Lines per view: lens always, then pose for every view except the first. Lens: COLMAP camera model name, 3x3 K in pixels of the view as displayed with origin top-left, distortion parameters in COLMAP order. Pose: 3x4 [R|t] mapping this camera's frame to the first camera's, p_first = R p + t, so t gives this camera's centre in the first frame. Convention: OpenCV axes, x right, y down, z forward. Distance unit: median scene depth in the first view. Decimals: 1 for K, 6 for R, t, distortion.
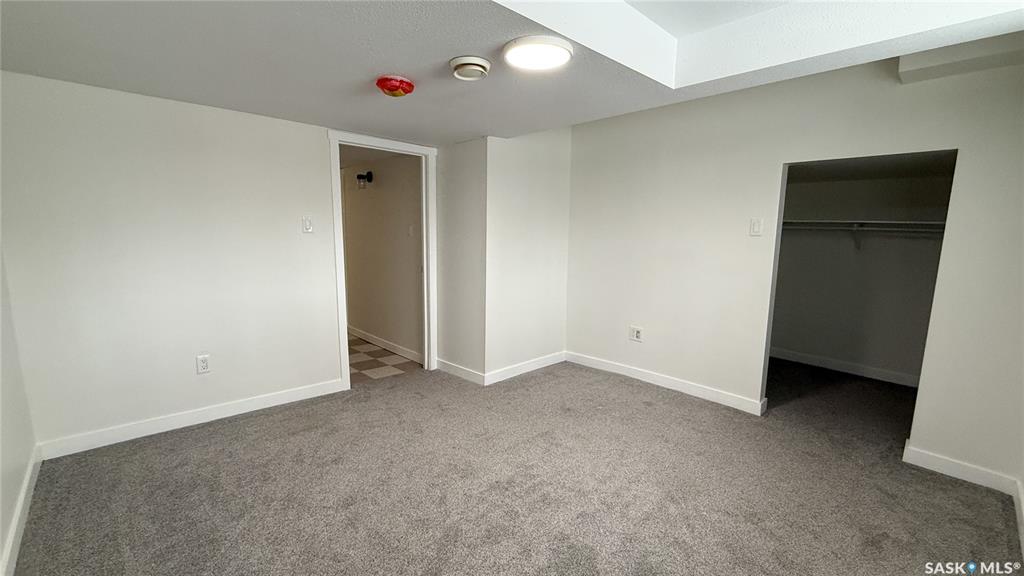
lens RADIAL K [[411.6, 0, 509.8], [0, 411.6, 285.5], [0, 0, 1]] dist [0.000148, -0.000004]
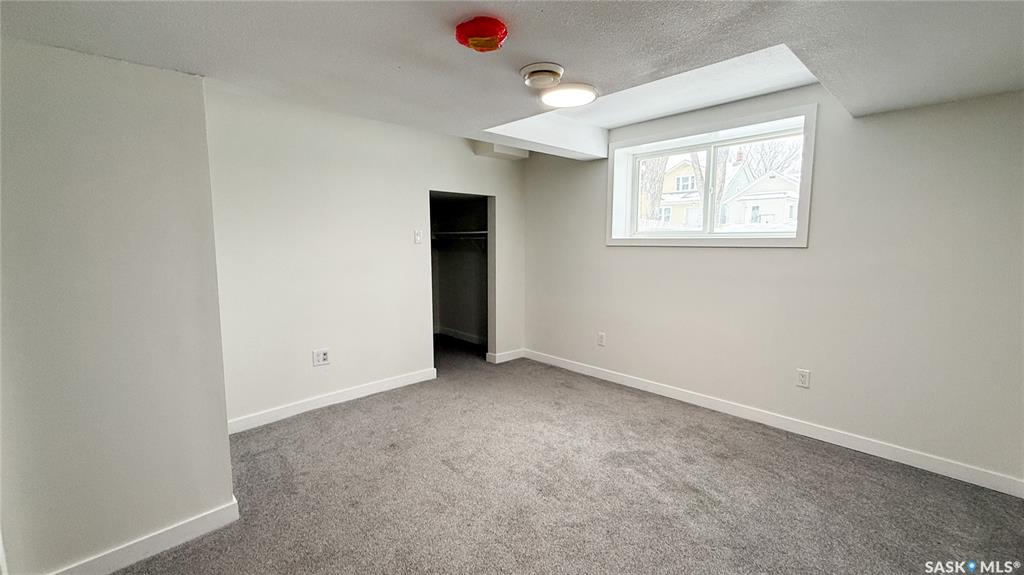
lens RADIAL K [[411.6, 0, 509.8], [0, 411.6, 285.0], [0, 0, 1]] dist [0.000148, -0.000004]
pose [[0.044044, -0.131388, 0.990352, -0.686024], [0.141262, 0.982173, 0.124020, -0.114233], [-0.988992, 0.134437, 0.061819, 0.658759]]
